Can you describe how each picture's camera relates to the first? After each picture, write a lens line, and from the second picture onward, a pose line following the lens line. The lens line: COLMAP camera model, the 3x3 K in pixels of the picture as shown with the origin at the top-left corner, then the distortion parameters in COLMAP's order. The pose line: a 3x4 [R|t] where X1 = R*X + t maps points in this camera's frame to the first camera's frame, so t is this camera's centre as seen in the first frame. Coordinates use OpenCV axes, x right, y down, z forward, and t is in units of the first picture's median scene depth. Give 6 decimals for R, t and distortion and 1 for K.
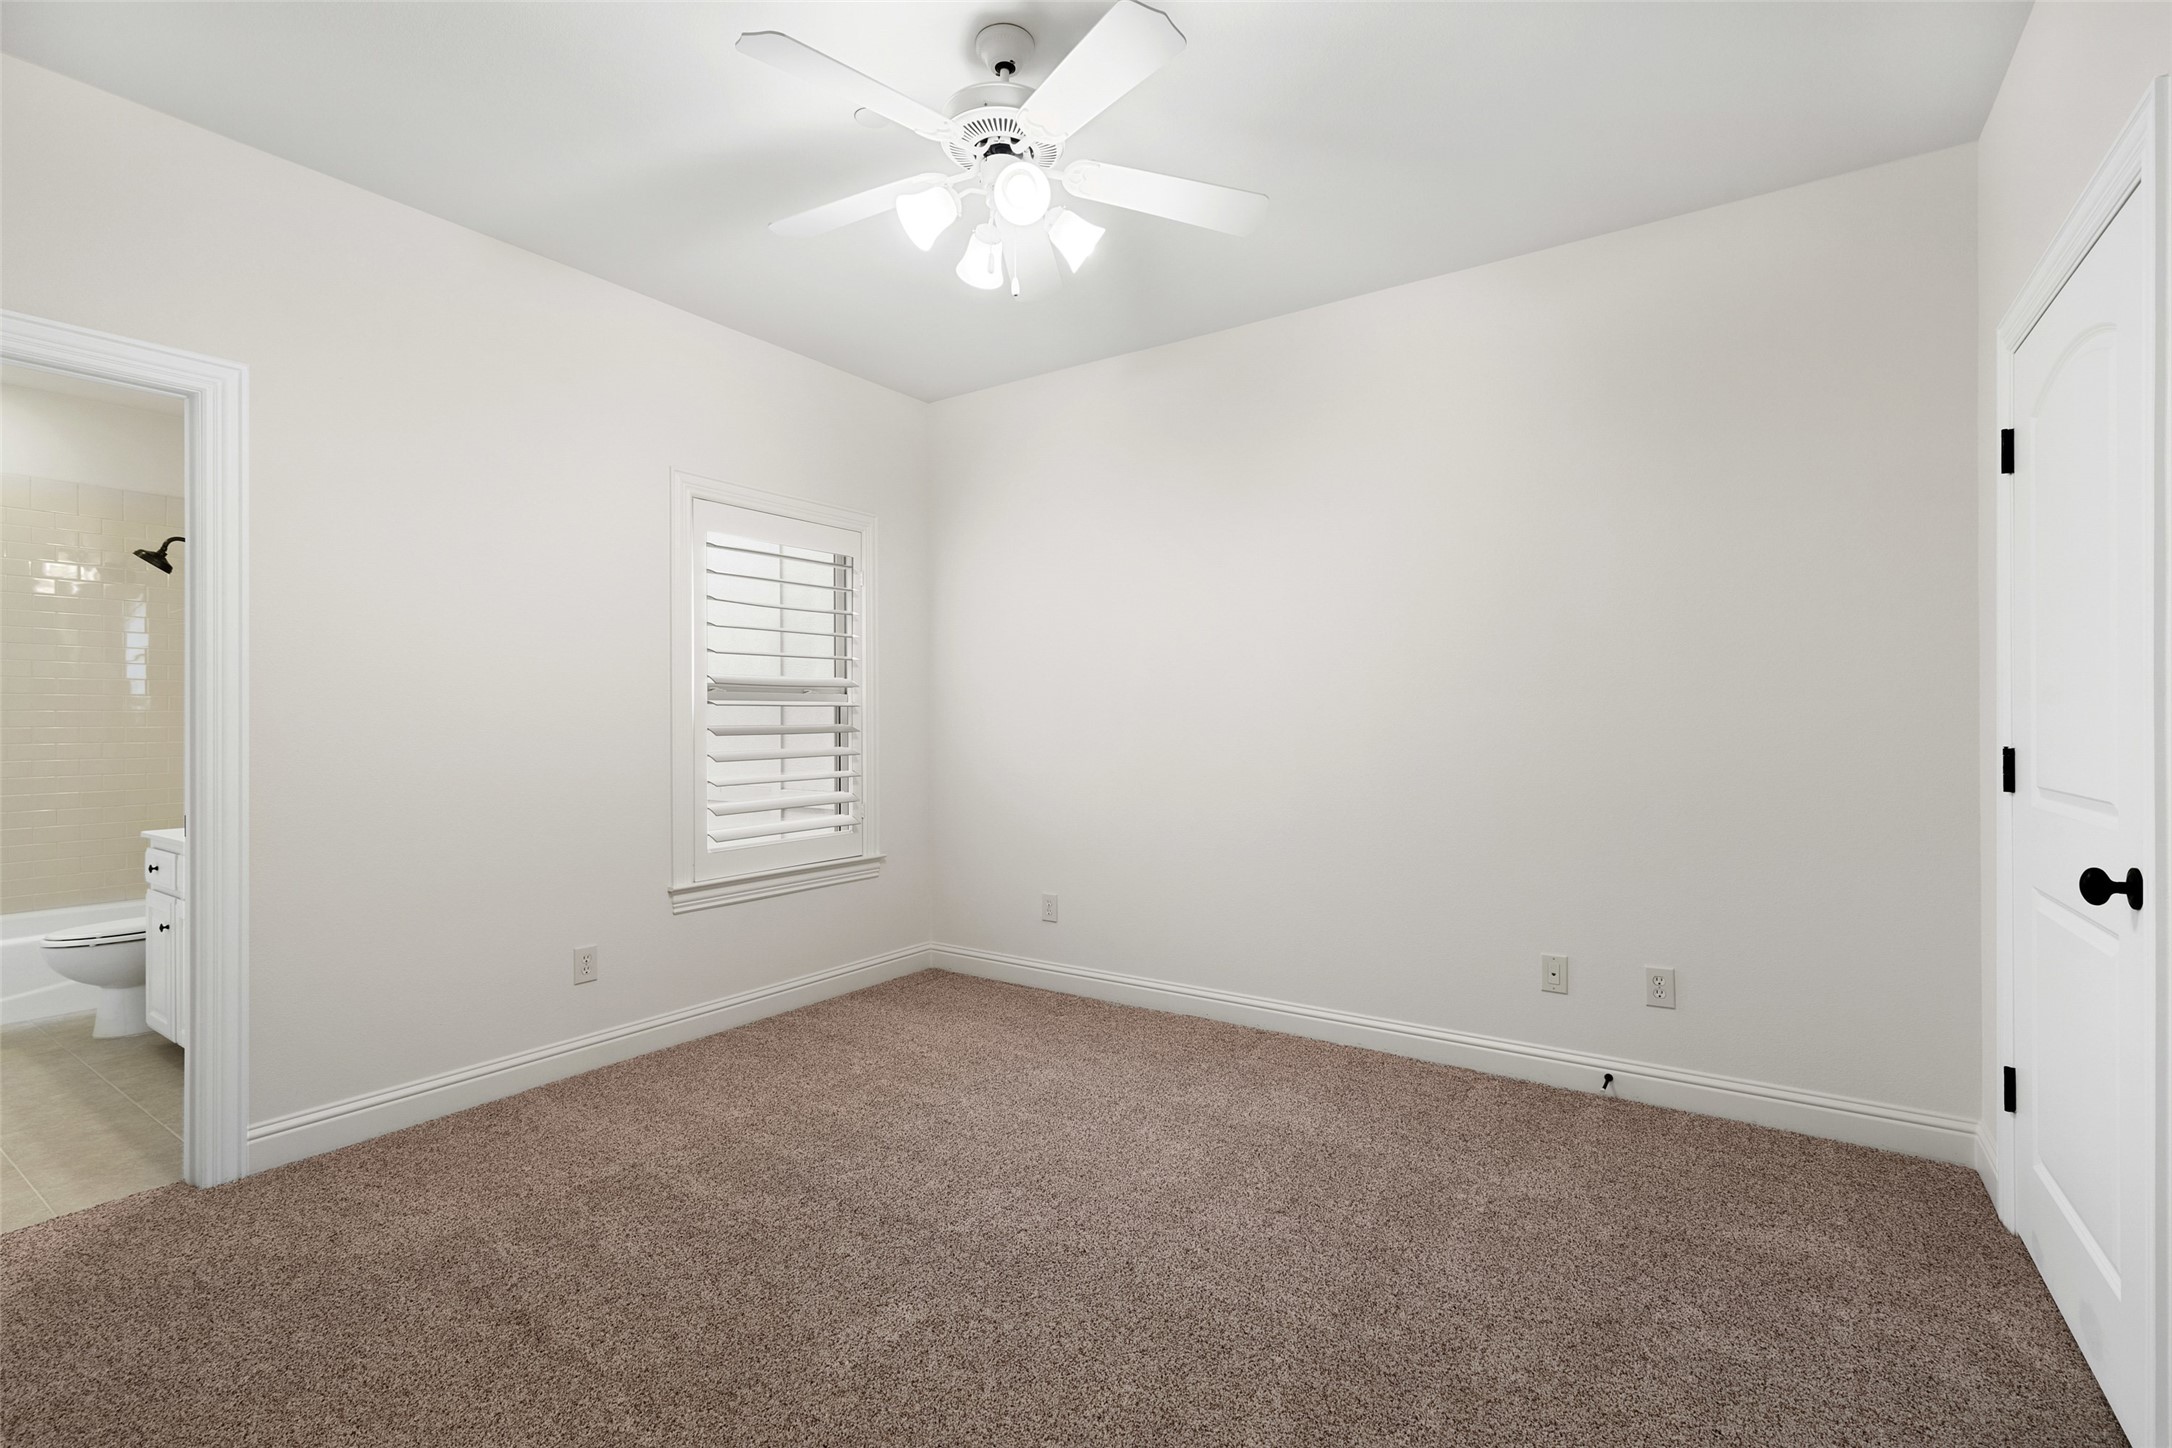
lens RADIAL K [[980.9, 0, 1092.3], [0, 980.9, 716.1], [0, 0, 1]] dist [0.013342, -0.001157]
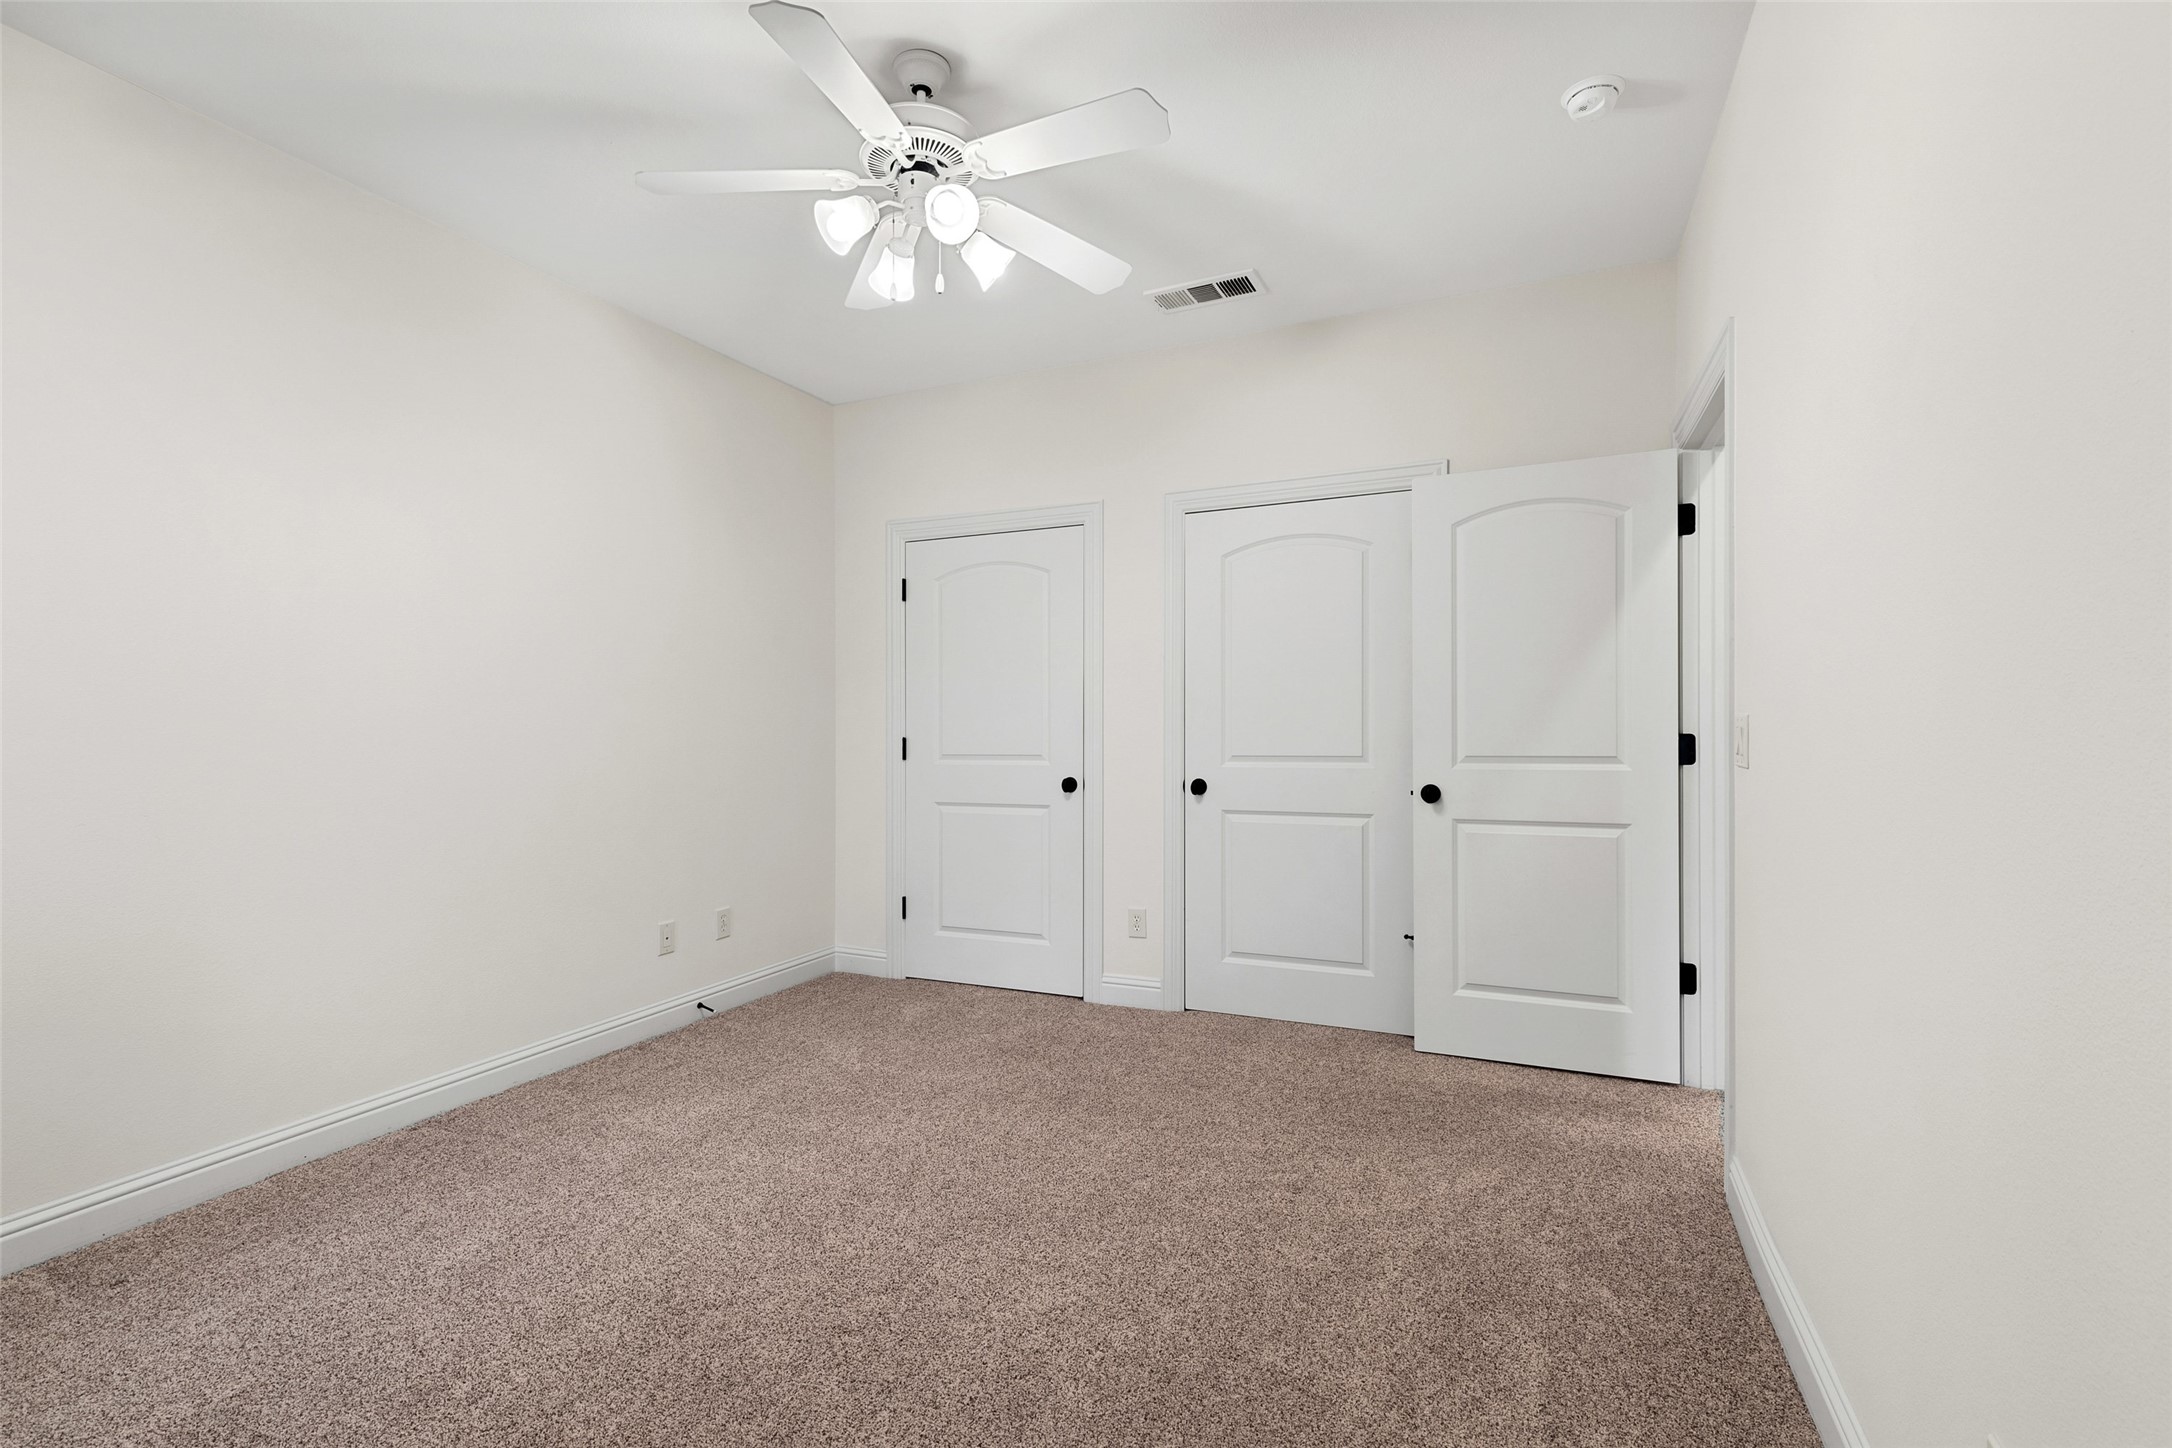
lens RADIAL K [[980.9, 0, 1080.3], [0, 980.9, 726.8], [0, 0, 1]] dist [0.013342, -0.001157]
pose [[-0.152323, -0.005486, 0.988315, -0.861464], [0.005588, 0.999964, 0.006412, -0.001283], [-0.988315, 0.006499, -0.152287, 0.742534]]
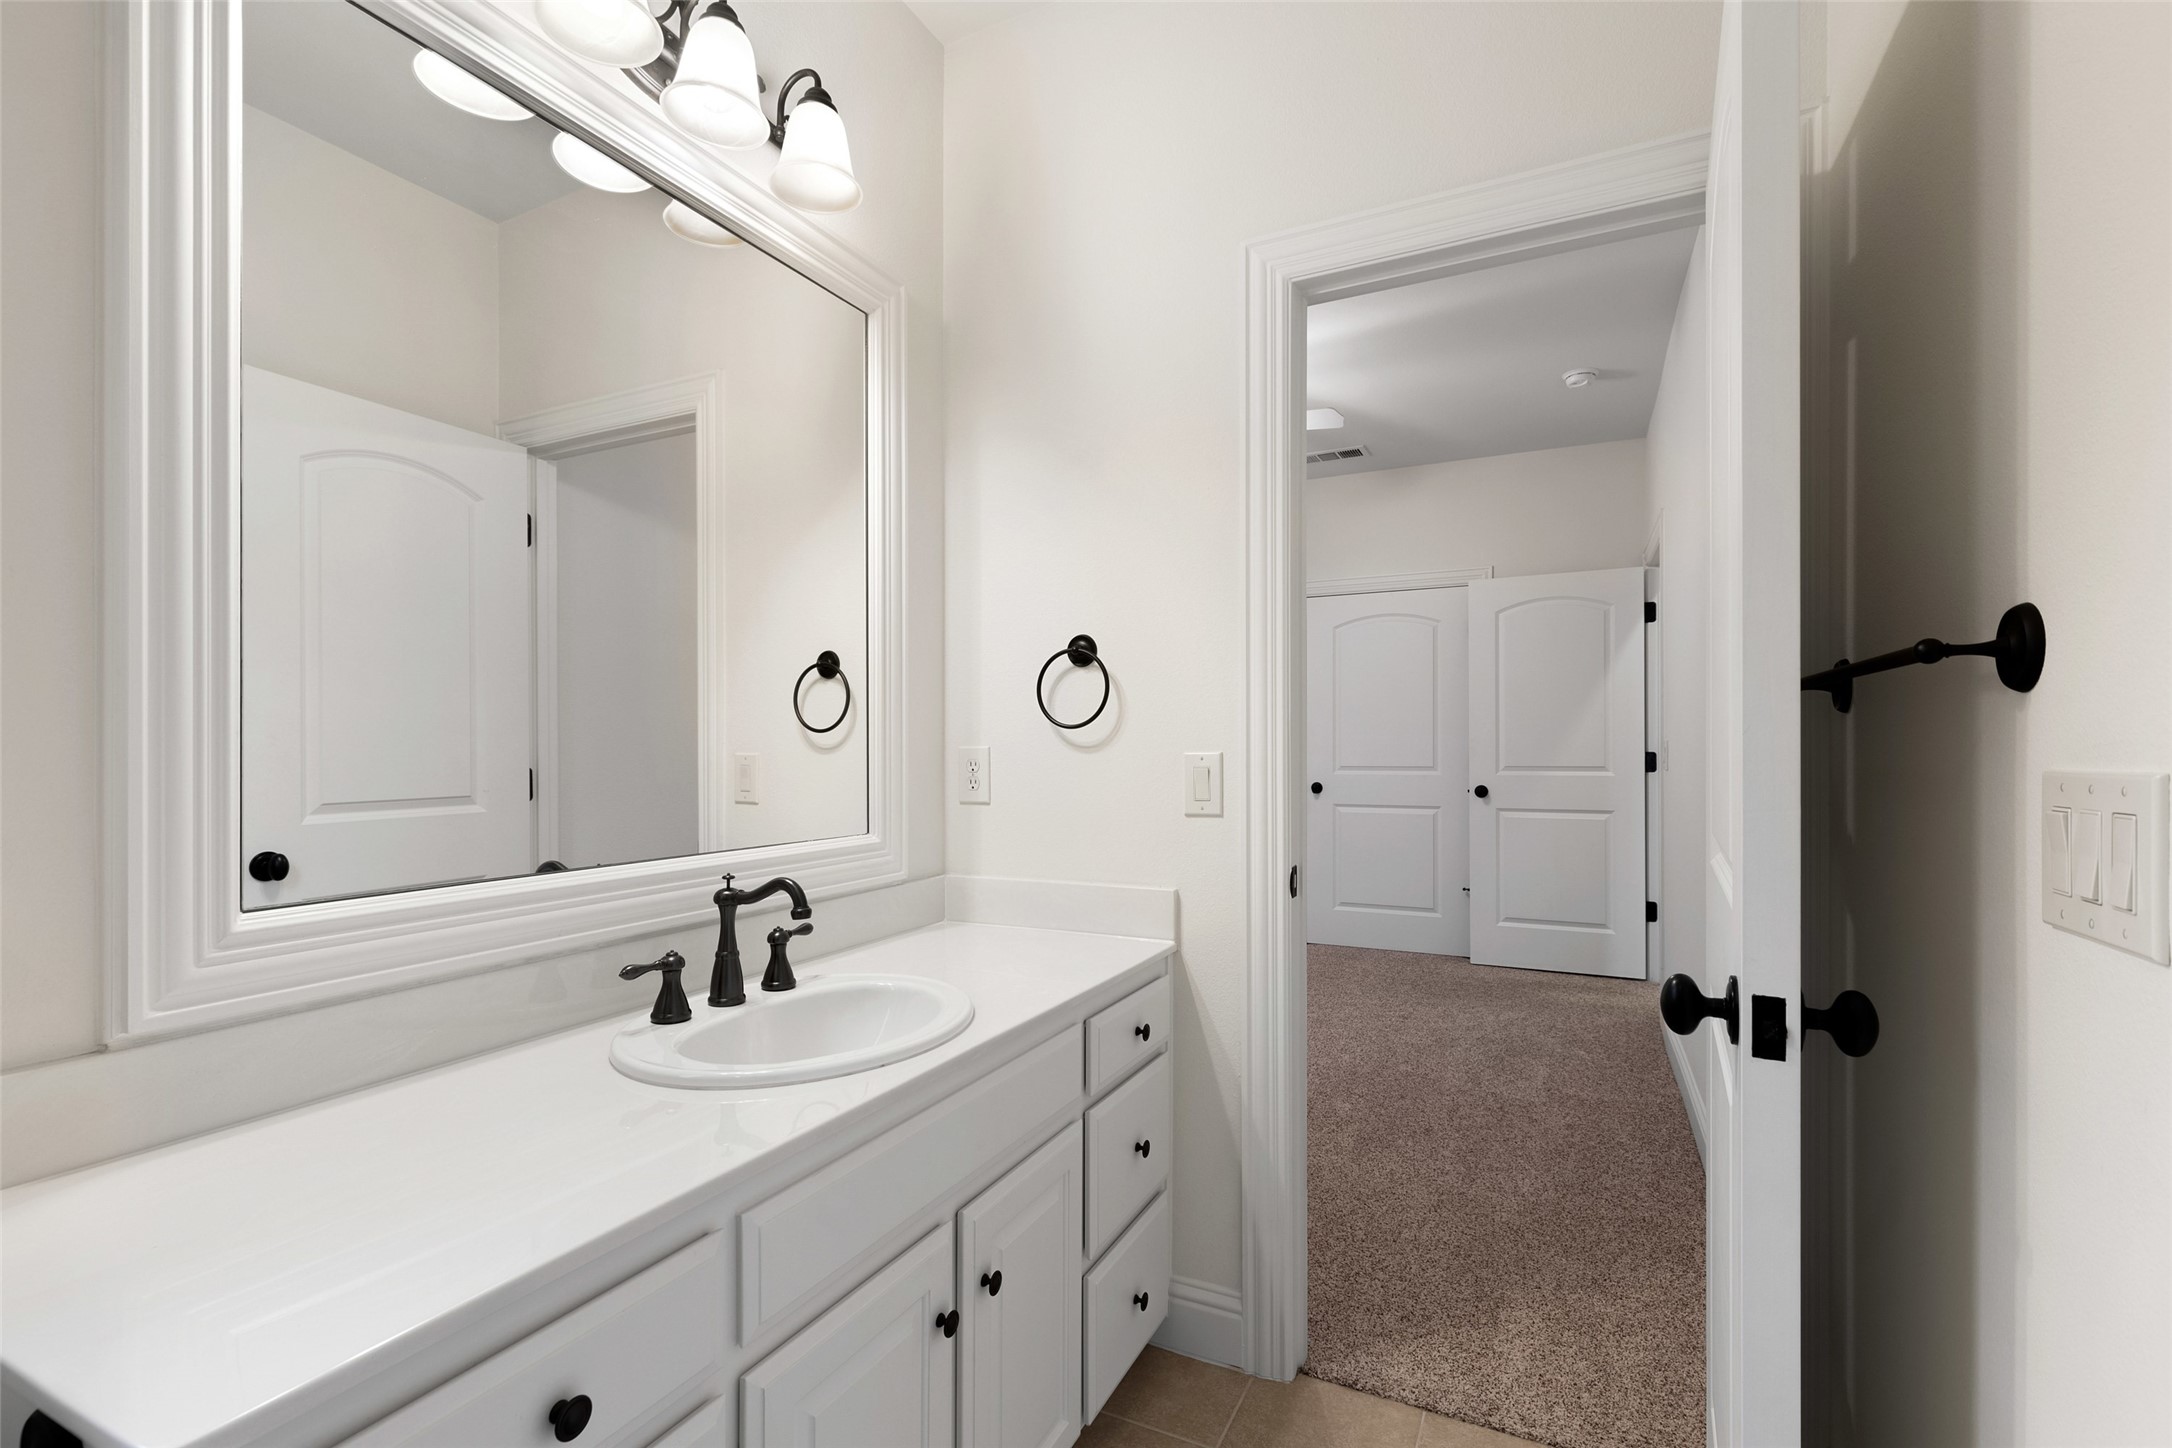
lens RADIAL K [[980.9, 0, 1090.3], [0, 980.9, 735.4], [0, 0, 1]] dist [0.013342, -0.001157]
pose [[-0.129421, 0.007054, 0.991565, -1.429873], [0.000325, 0.999975, -0.007072, 0.000657], [-0.991590, -0.000593, -0.129420, 1.078115]]
